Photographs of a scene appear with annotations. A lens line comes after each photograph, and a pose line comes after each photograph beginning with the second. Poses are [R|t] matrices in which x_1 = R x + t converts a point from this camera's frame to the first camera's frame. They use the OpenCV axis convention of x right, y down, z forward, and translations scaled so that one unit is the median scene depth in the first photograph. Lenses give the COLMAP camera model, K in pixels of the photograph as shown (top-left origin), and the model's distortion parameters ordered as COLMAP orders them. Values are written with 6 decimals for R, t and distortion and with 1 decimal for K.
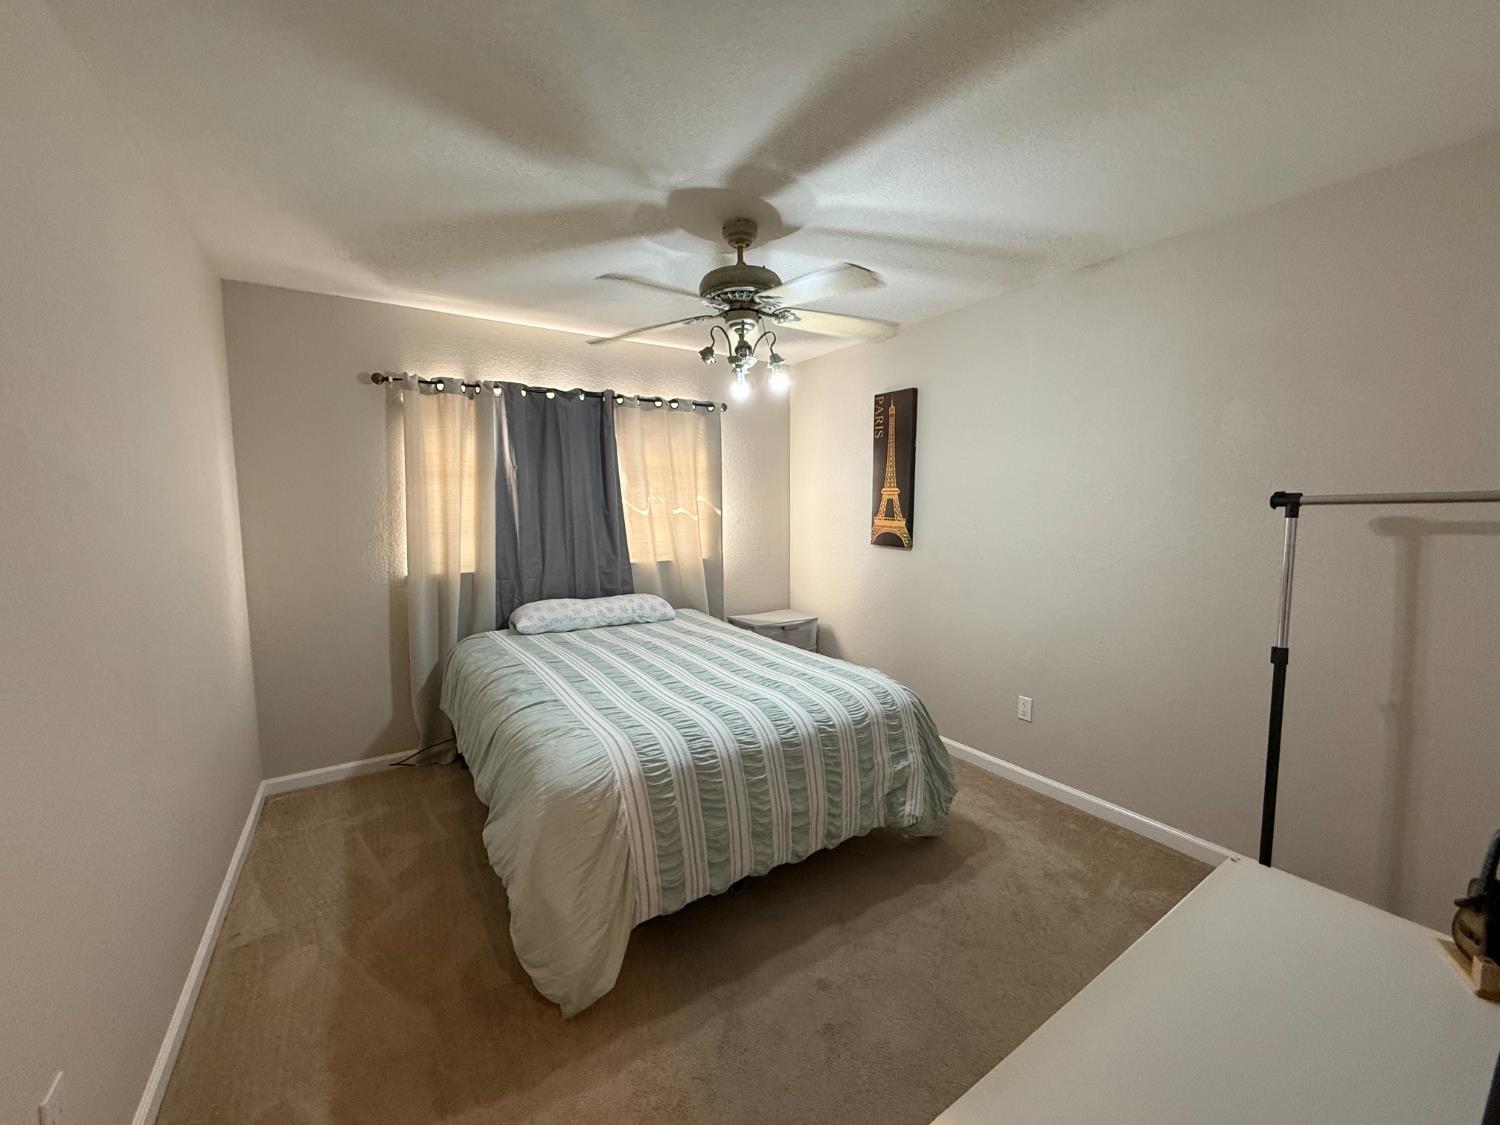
lens RADIAL K [[600.1, 0, 751.0], [0, 600.1, 564.2], [0, 0, 1]] dist [0.001306, -0.000062]
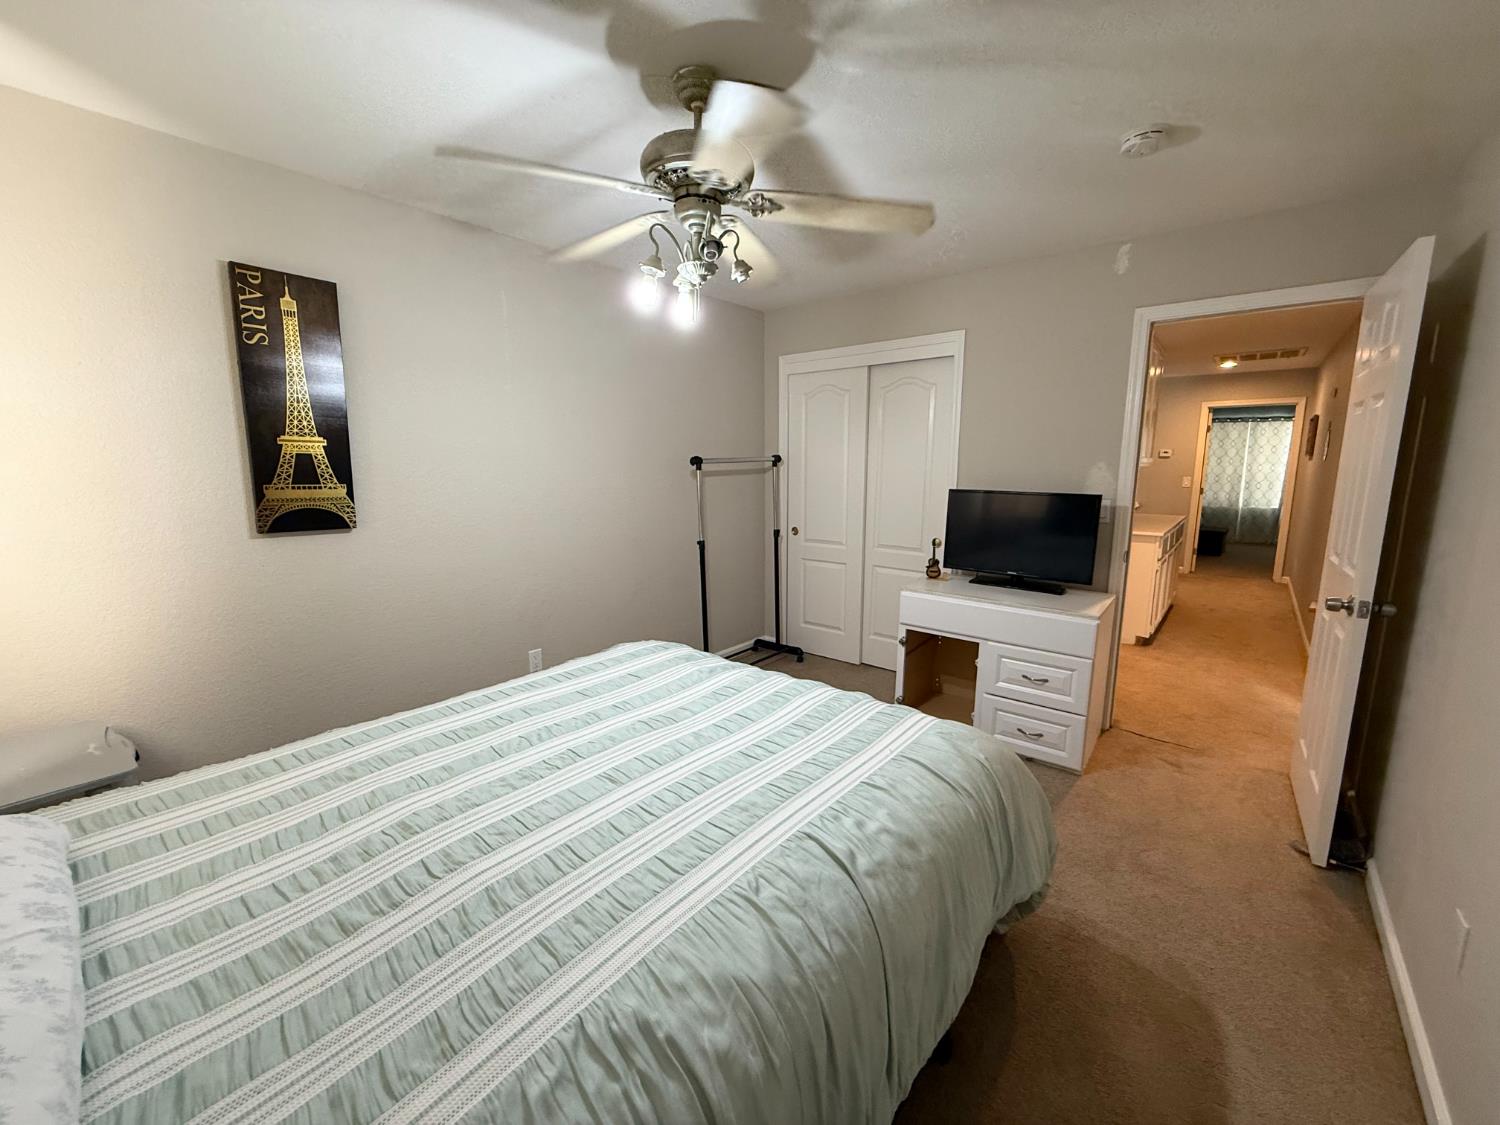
lens RADIAL K [[600.1, 0, 746.6], [0, 600.1, 564.4], [0, 0, 1]] dist [0.001306, -0.000062]
pose [[-0.302584, -0.157723, 0.939982, -0.517881], [0.095838, 0.976180, 0.194647, -0.077390], [-0.948292, 0.148983, -0.280261, 0.786905]]
